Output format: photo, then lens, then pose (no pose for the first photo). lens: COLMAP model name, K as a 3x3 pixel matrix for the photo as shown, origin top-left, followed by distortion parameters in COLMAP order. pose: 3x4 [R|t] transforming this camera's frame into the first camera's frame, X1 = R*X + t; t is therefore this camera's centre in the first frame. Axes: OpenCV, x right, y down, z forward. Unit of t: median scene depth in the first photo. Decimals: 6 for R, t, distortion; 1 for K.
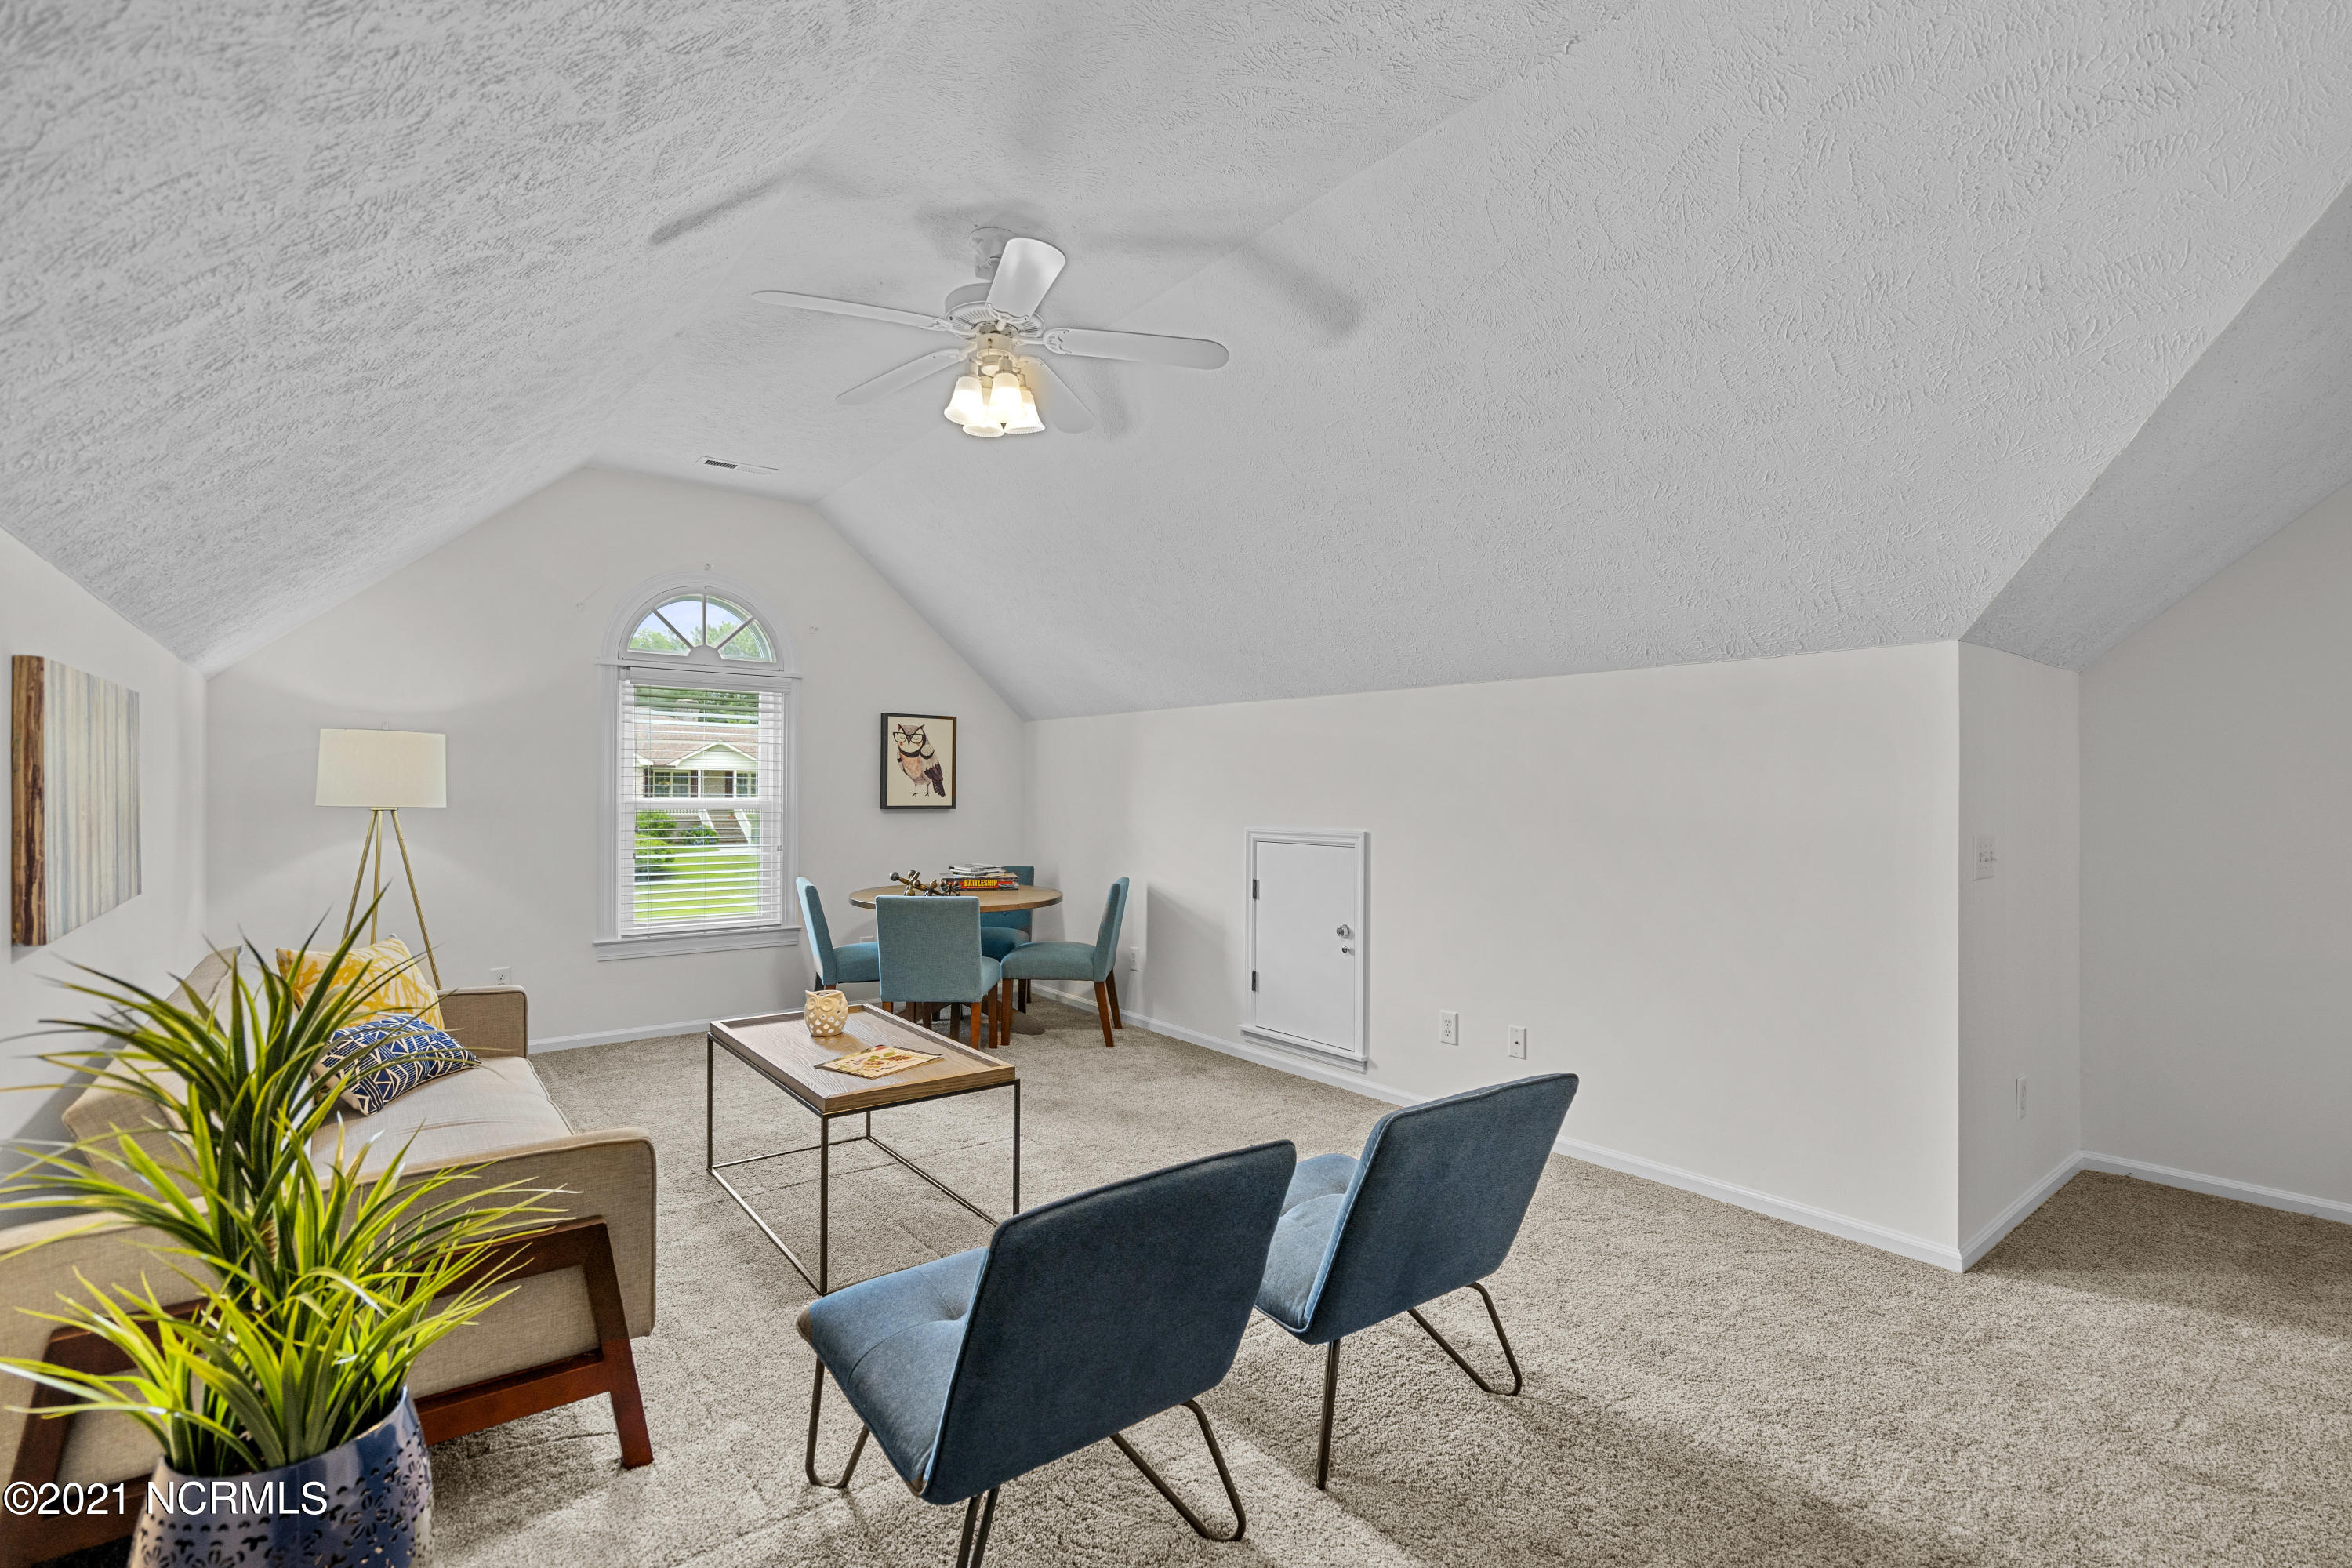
lens RADIAL K [[1044.0, 0, 1176.0], [0, 1044.0, 784.0], [0, 0, 1]] dist [-0.001000, -0.000035]
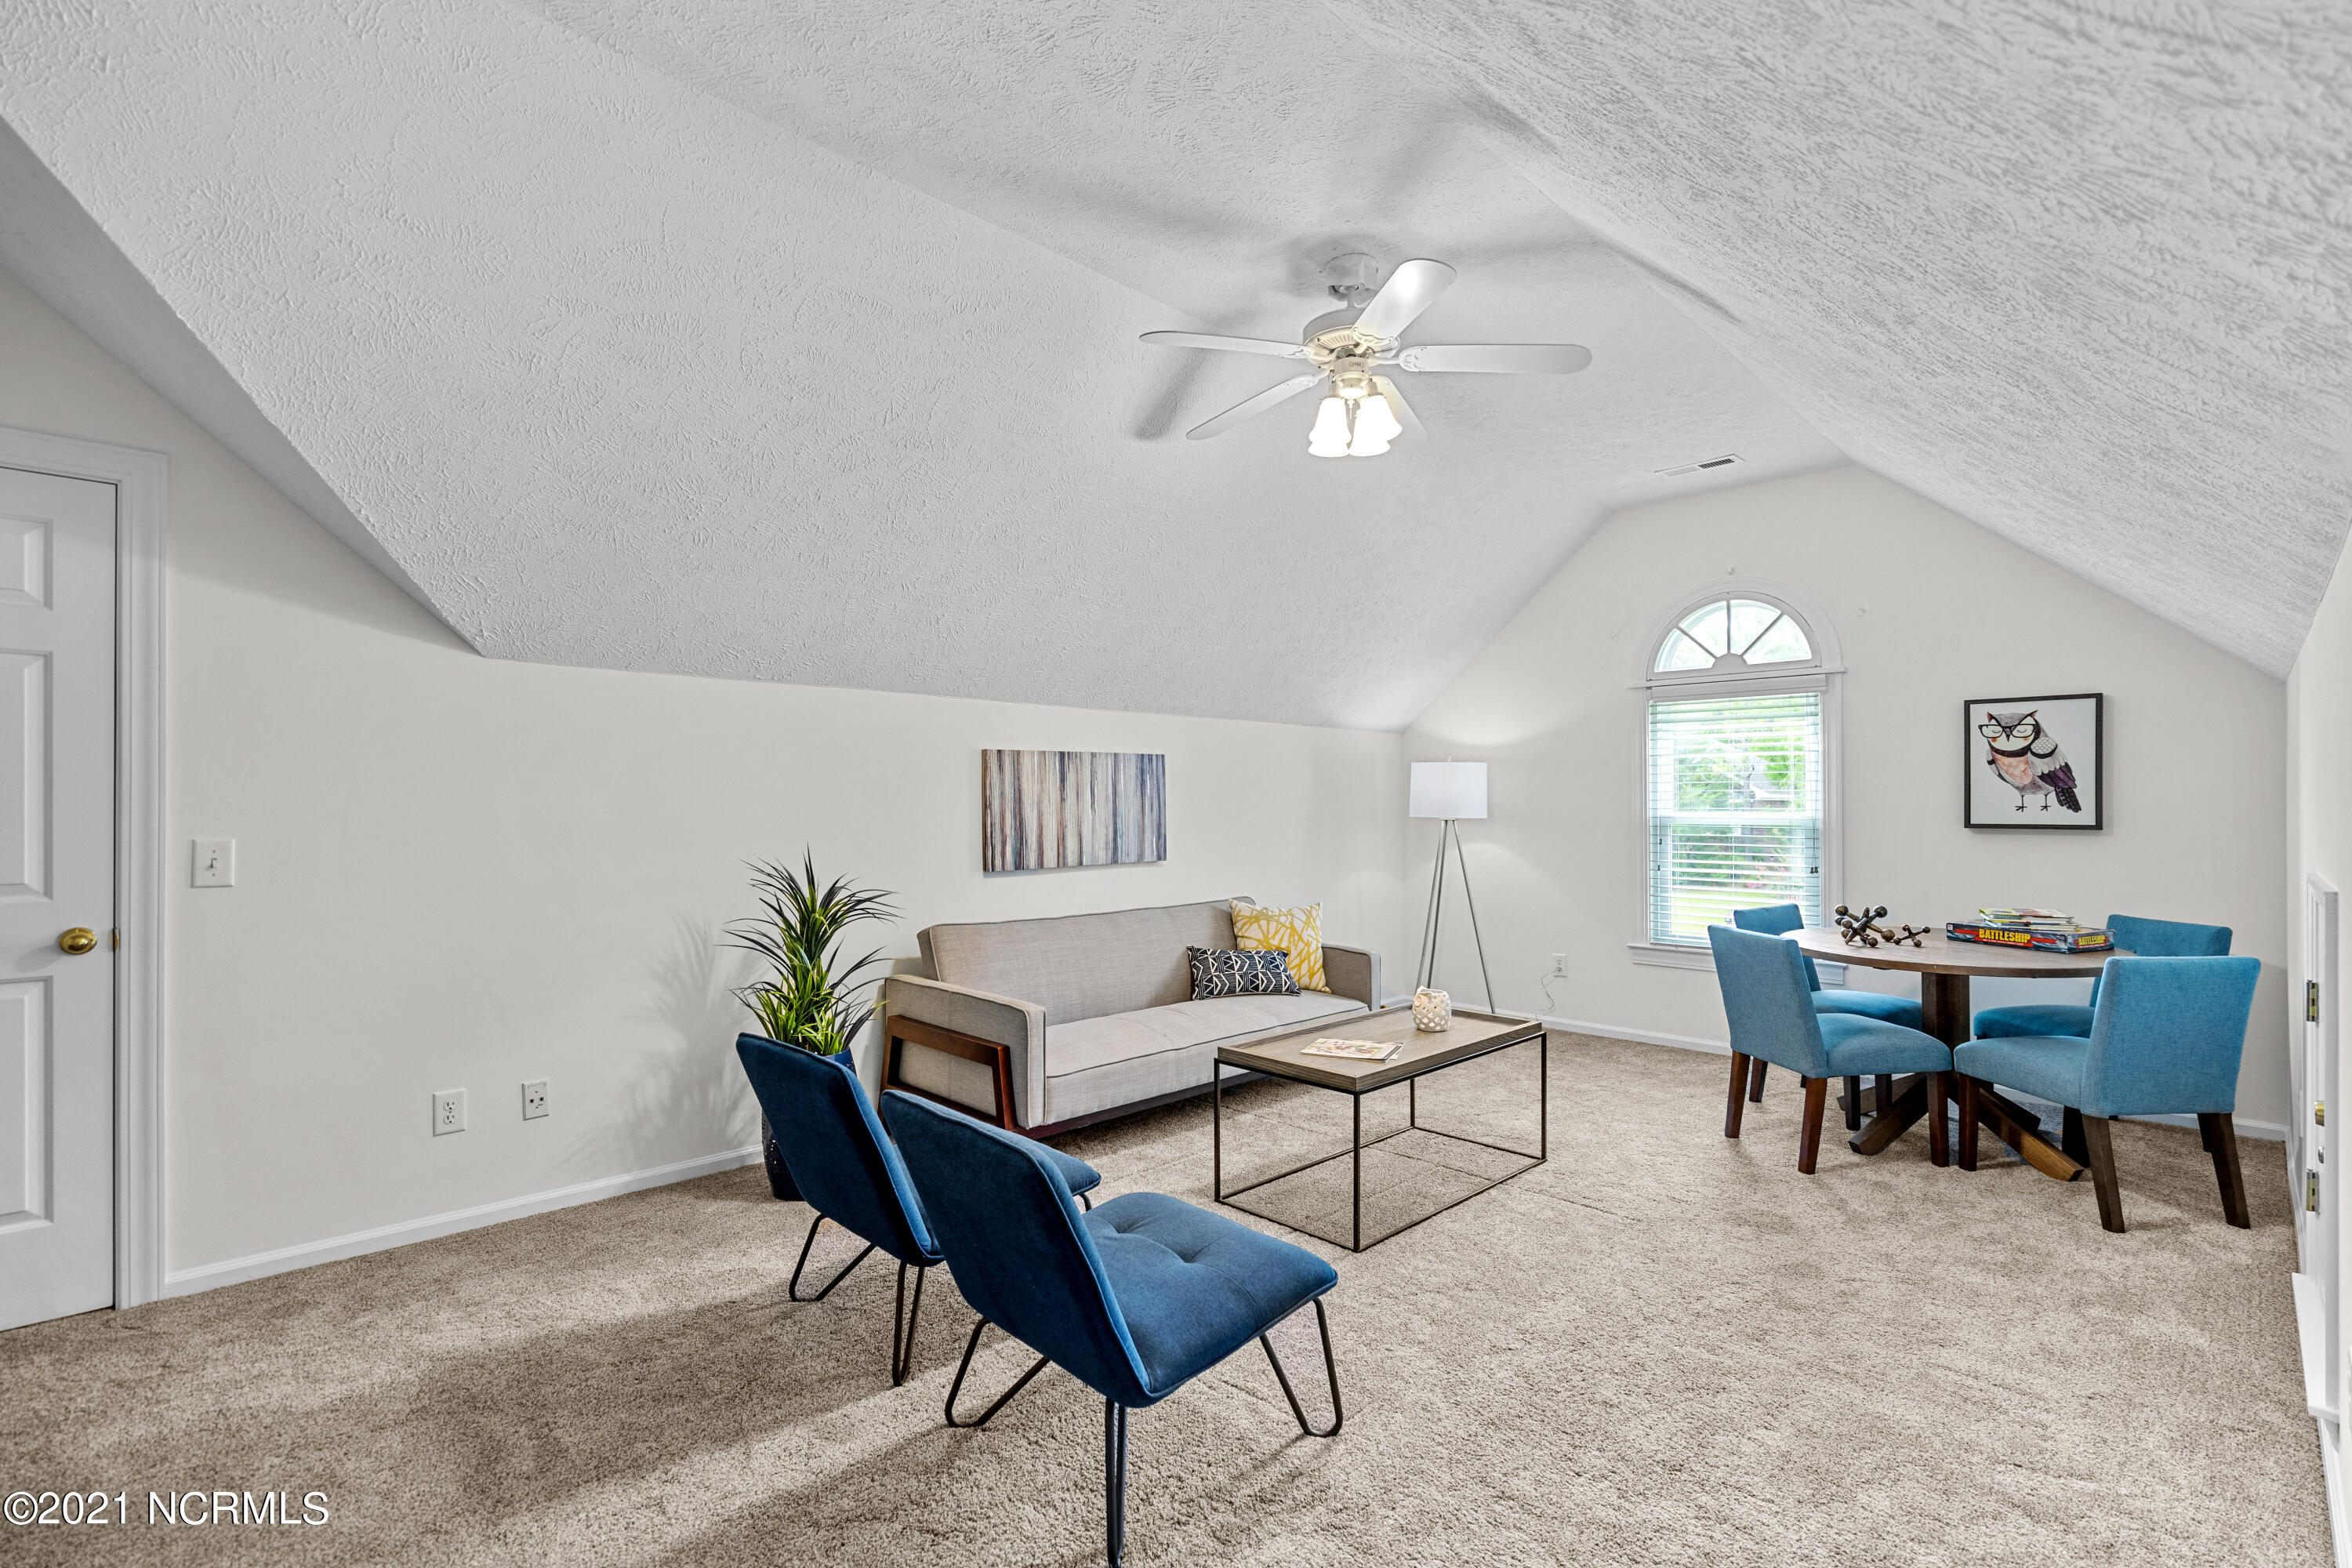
lens RADIAL K [[1063.8, 0, 1176.0], [0, 1063.8, 784.0], [0, 0, 1]] dist [-0.031287, 0.000110]
pose [[0.113013, -0.023321, -0.993320, 0.404545], [0.006553, 0.999720, -0.022726, 0.005693], [0.993572, -0.003941, 0.113135, 0.346442]]
